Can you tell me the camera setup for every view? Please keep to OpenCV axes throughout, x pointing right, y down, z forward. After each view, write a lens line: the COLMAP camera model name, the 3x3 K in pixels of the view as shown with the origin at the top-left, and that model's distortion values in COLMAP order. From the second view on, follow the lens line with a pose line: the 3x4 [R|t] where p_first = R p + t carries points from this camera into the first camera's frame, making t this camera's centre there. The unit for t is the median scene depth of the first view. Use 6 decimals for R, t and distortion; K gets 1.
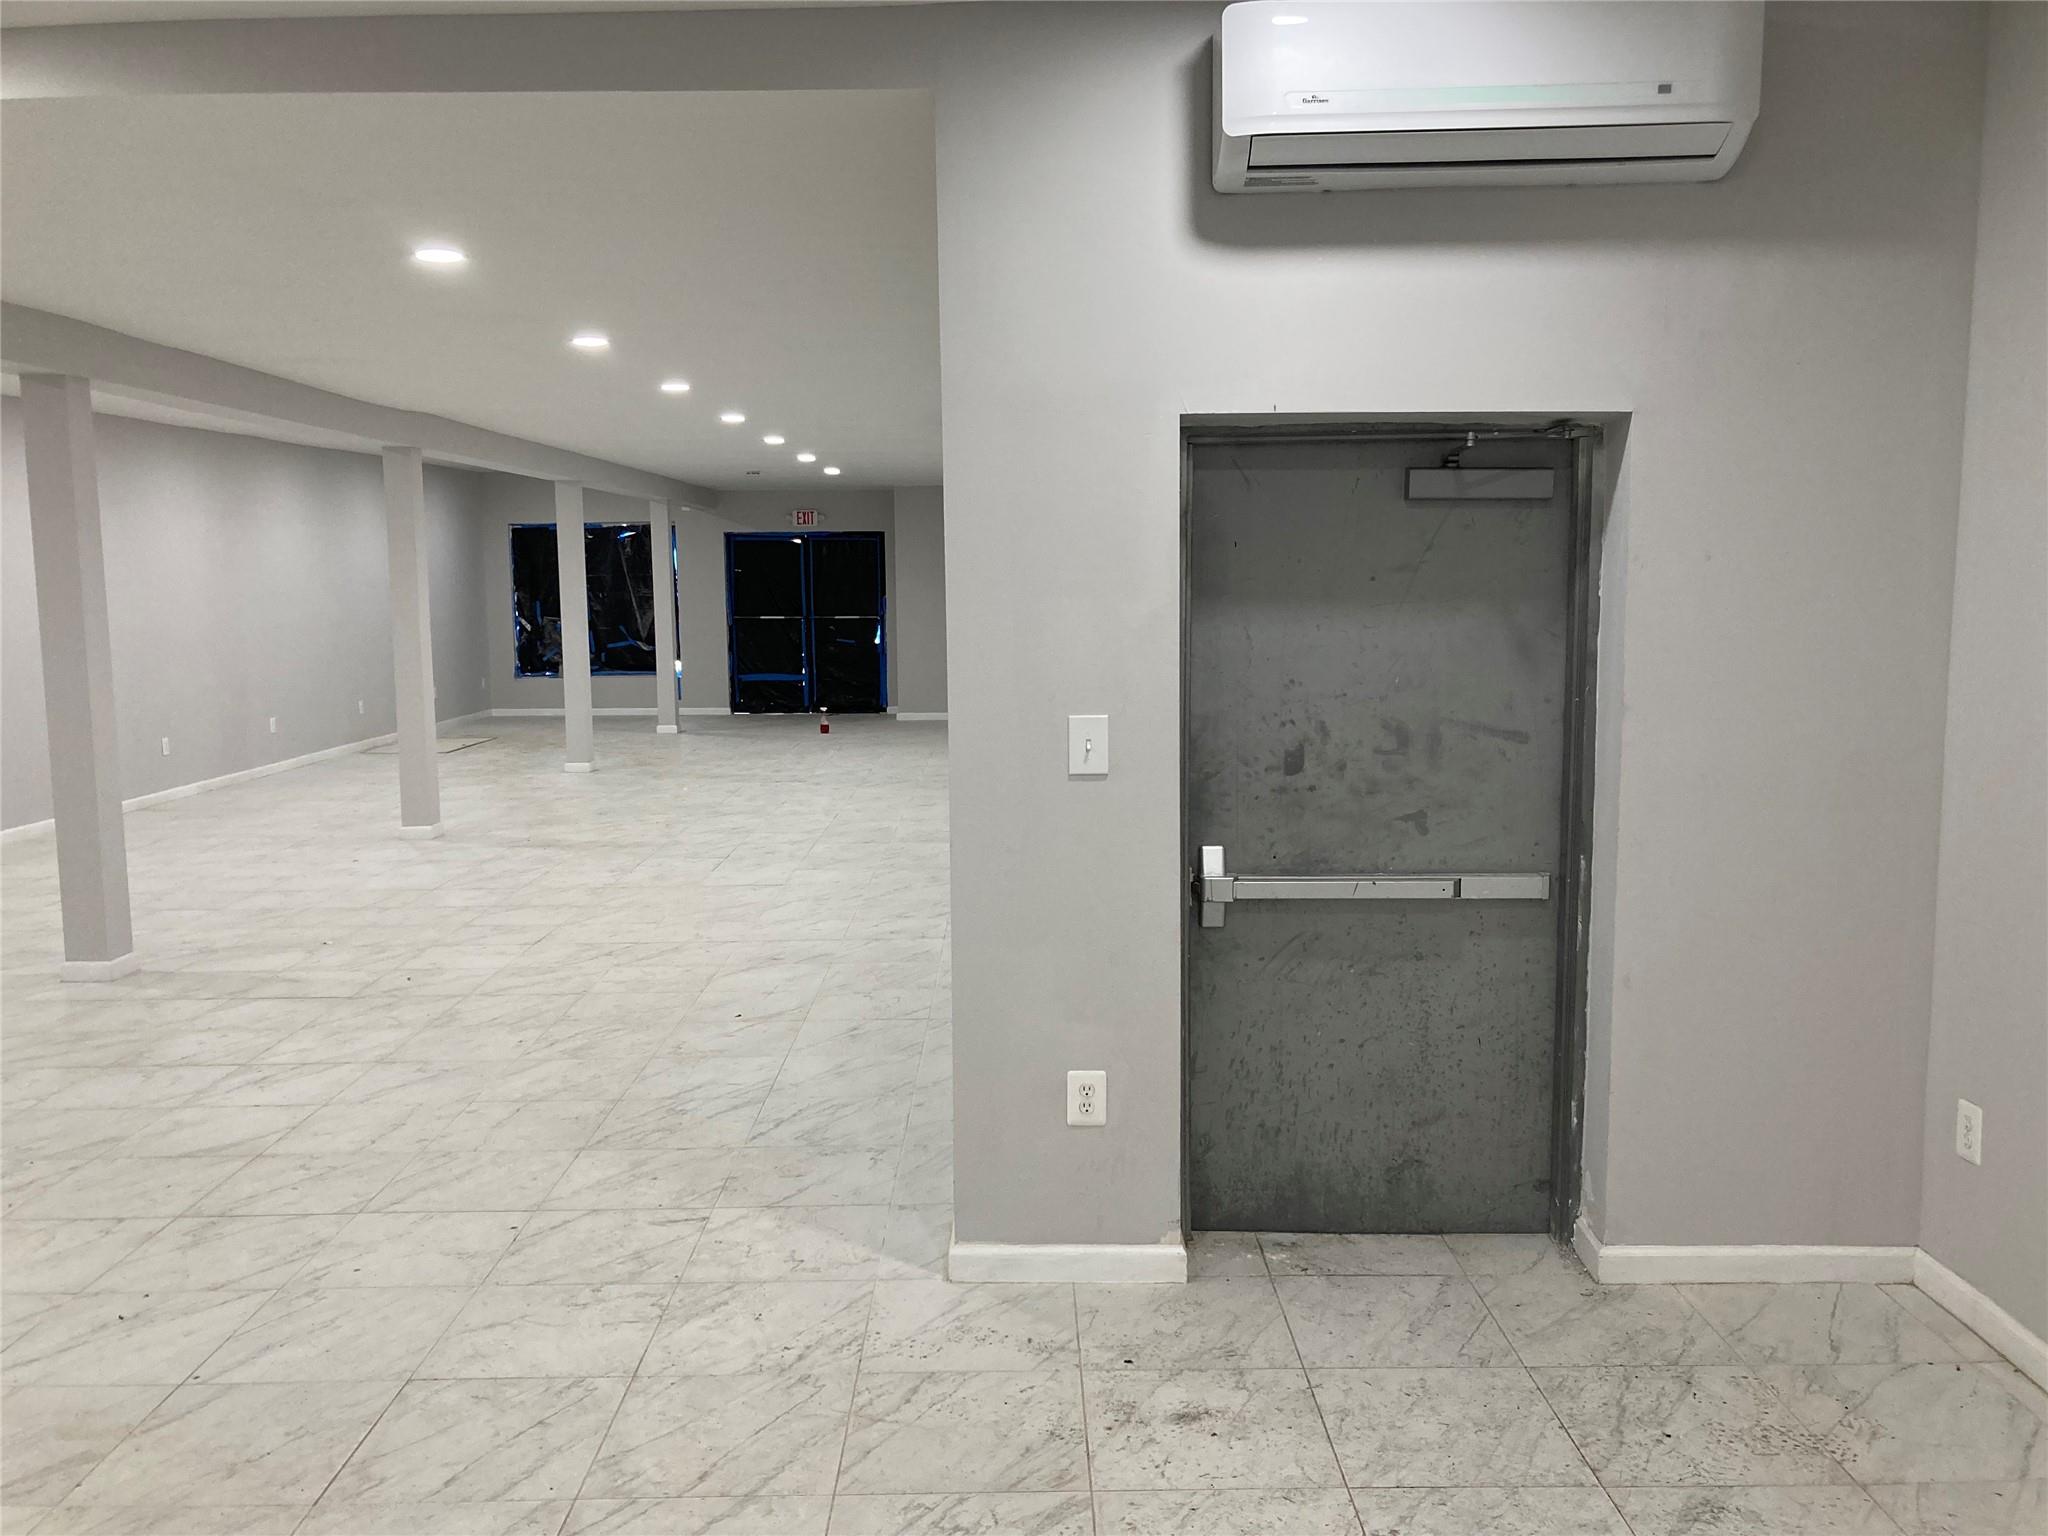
lens RADIAL K [[1686.6, 0, 1026.5], [0, 1686.6, 766.1], [0, 0, 1]] dist [0.070913, -0.003110]
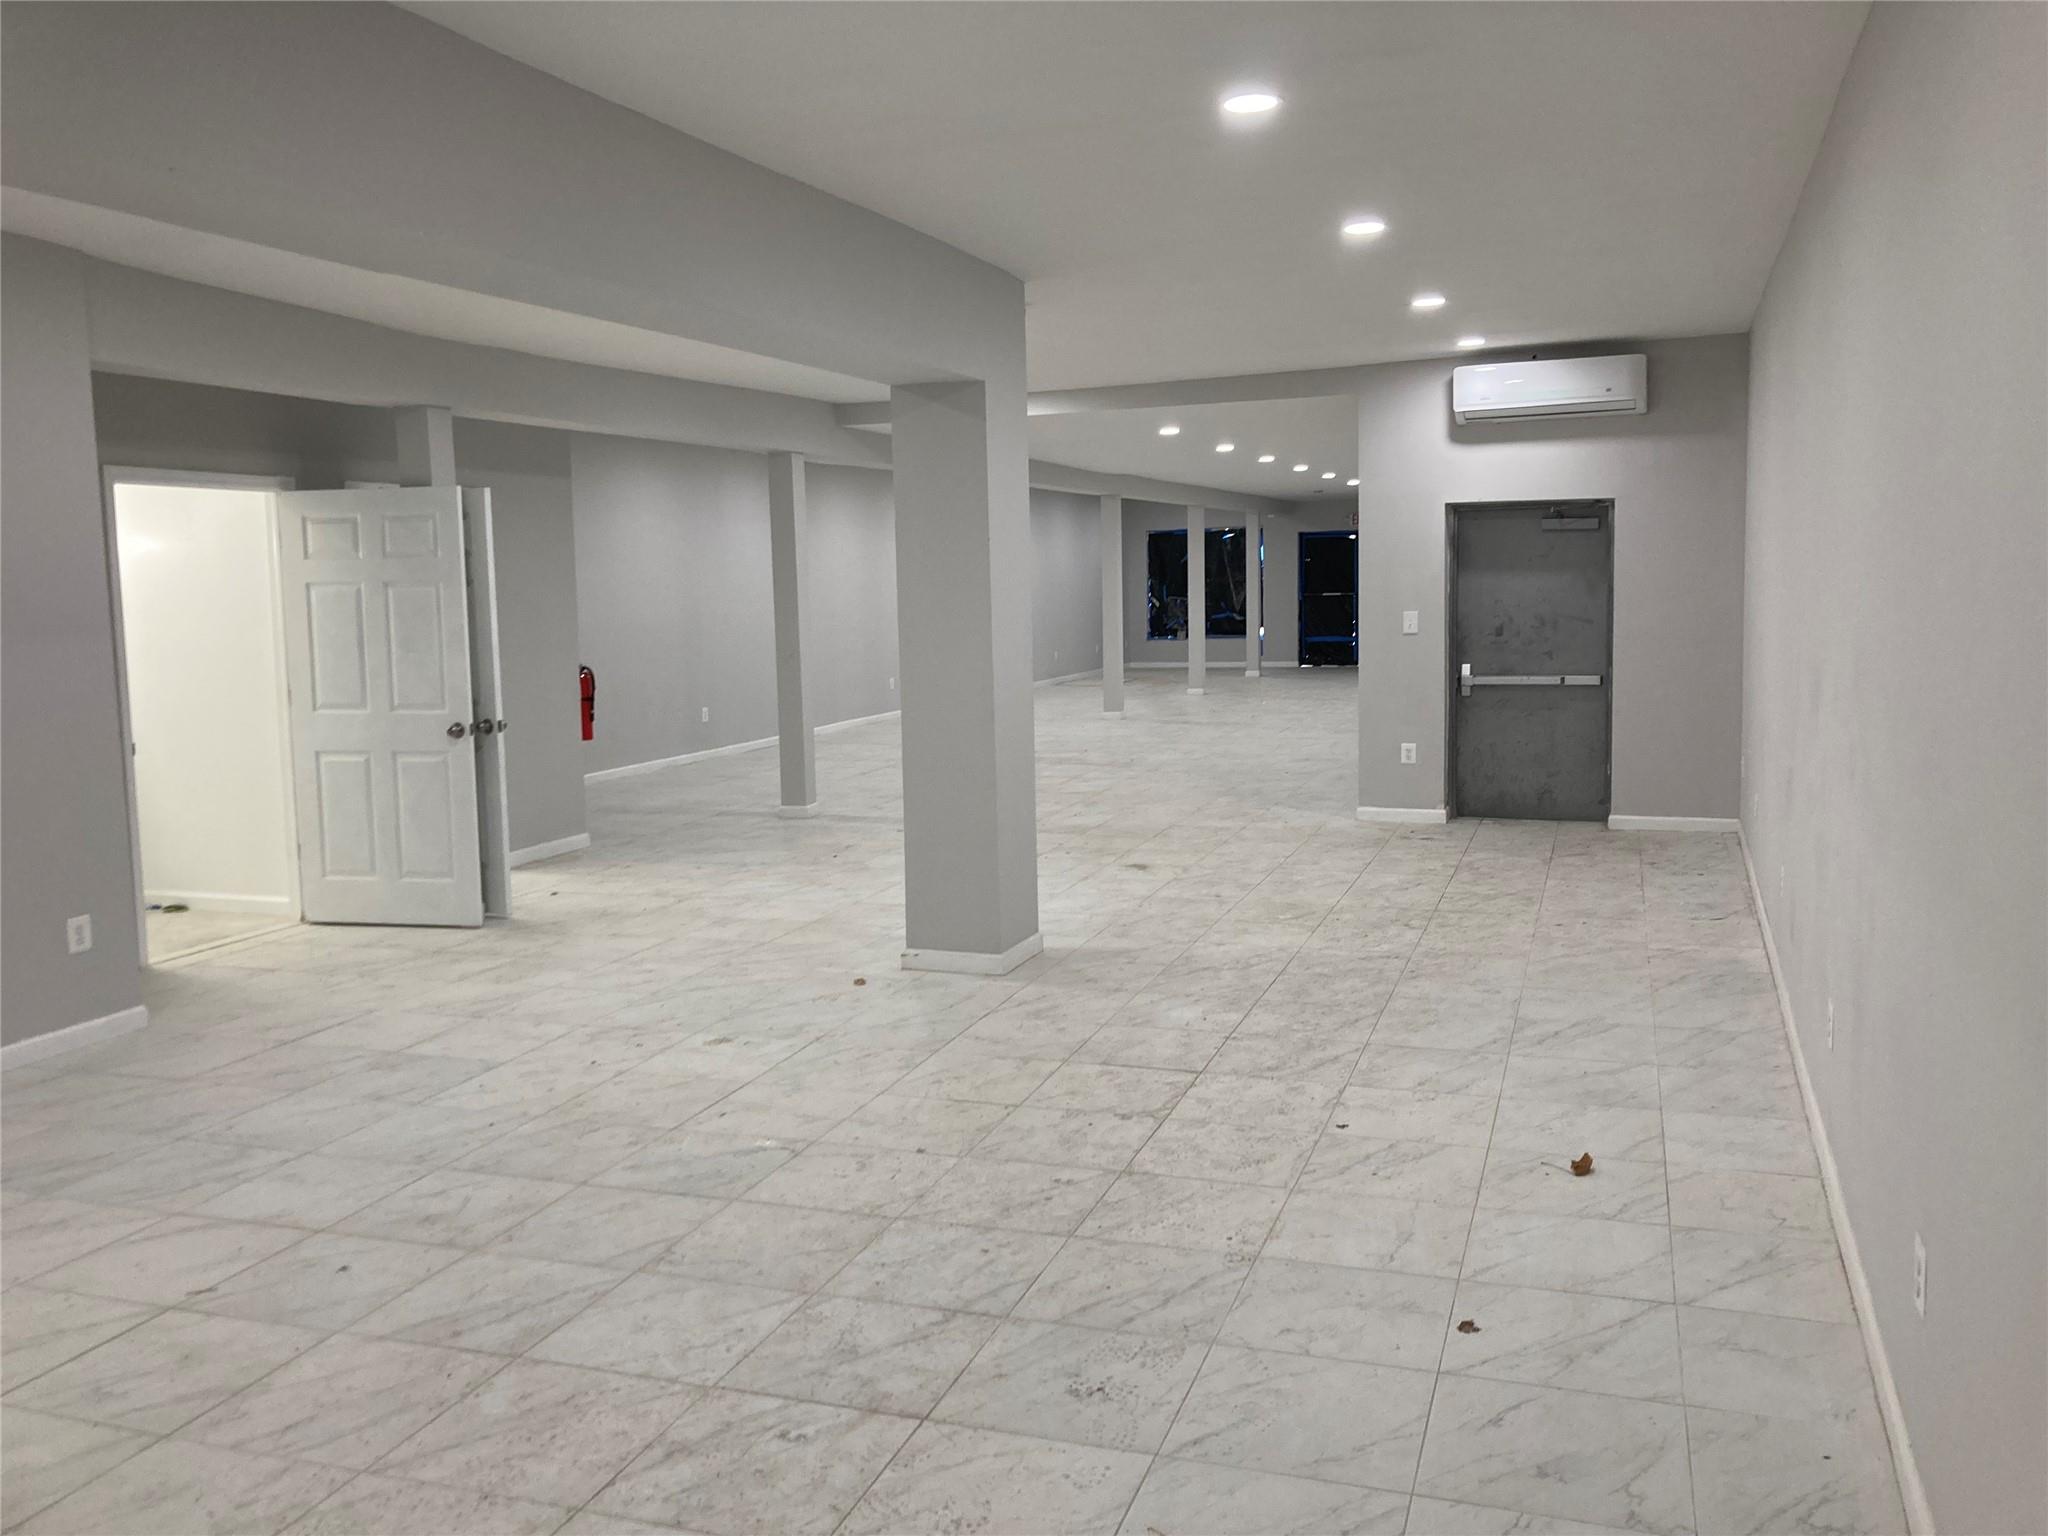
lens RADIAL K [[1686.6, 0, 1026.8], [0, 1686.6, 766.4], [0, 0, 1]] dist [0.070913, -0.003110]
pose [[0.942760, 0.029227, -0.332189, 0.334860], [-0.027401, 0.999573, 0.010181, 0.191267], [0.332344, -0.000496, 0.943158, -1.637548]]
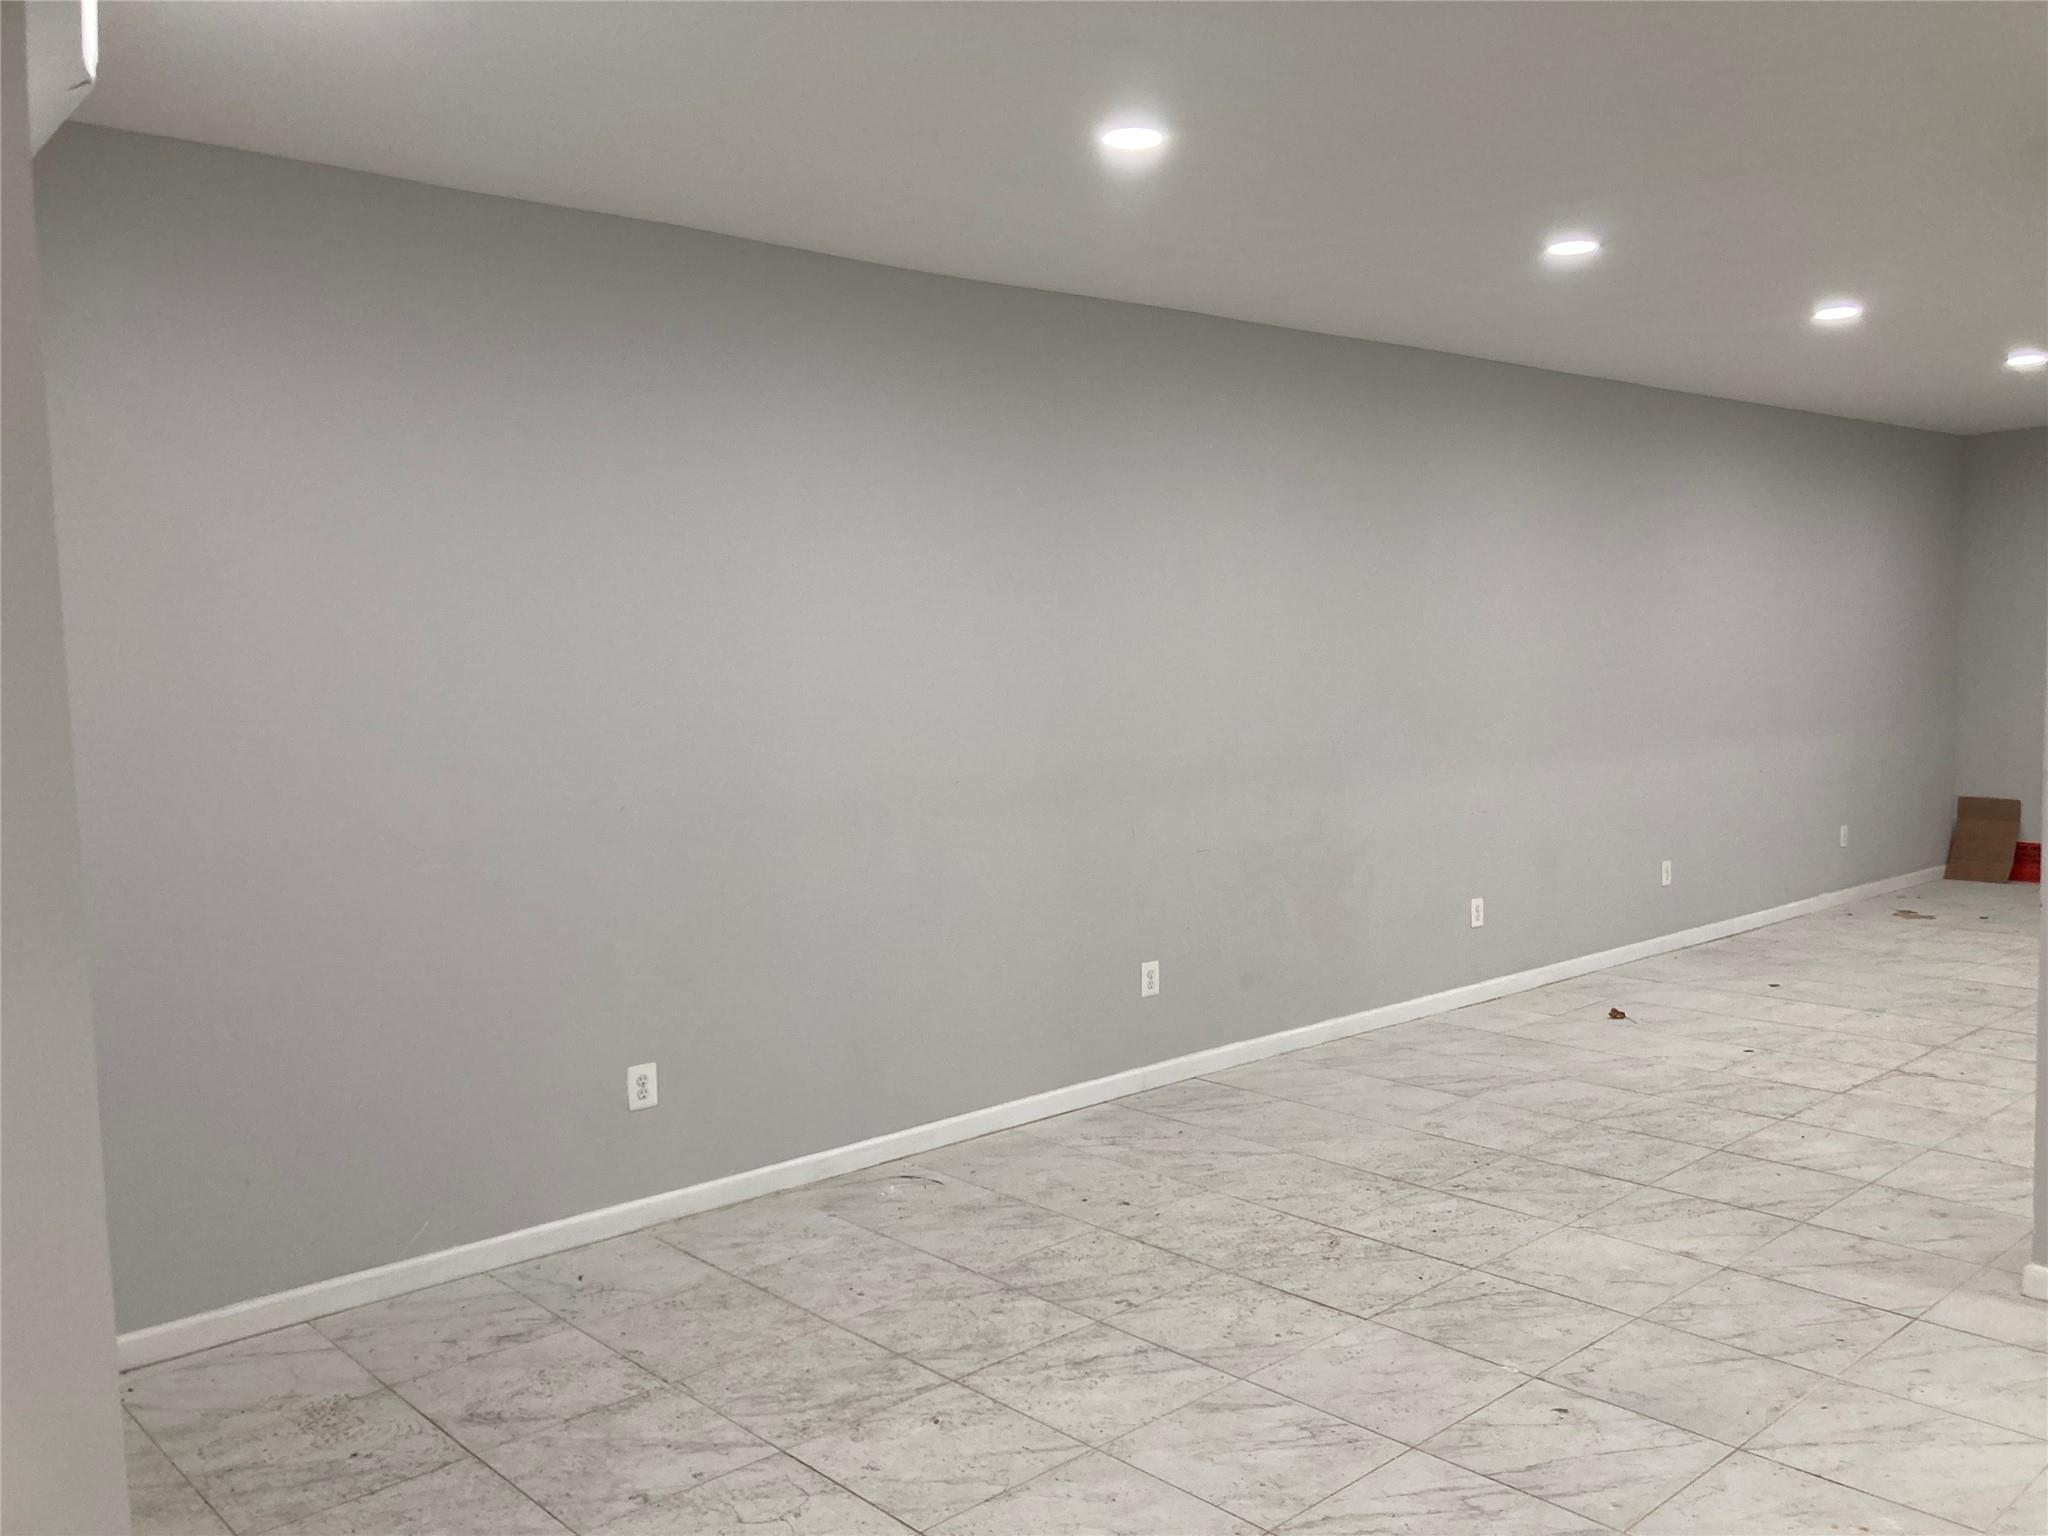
lens RADIAL K [[1686.6, 0, 1026.6], [0, 1686.6, 764.5], [0, 0, 1]] dist [0.070913, -0.003110]
pose [[-0.675290, -0.018159, 0.737329, -0.575863], [0.110121, 0.986009, 0.125138, -0.108371], [-0.729285, 0.165700, -0.663842, 1.078016]]
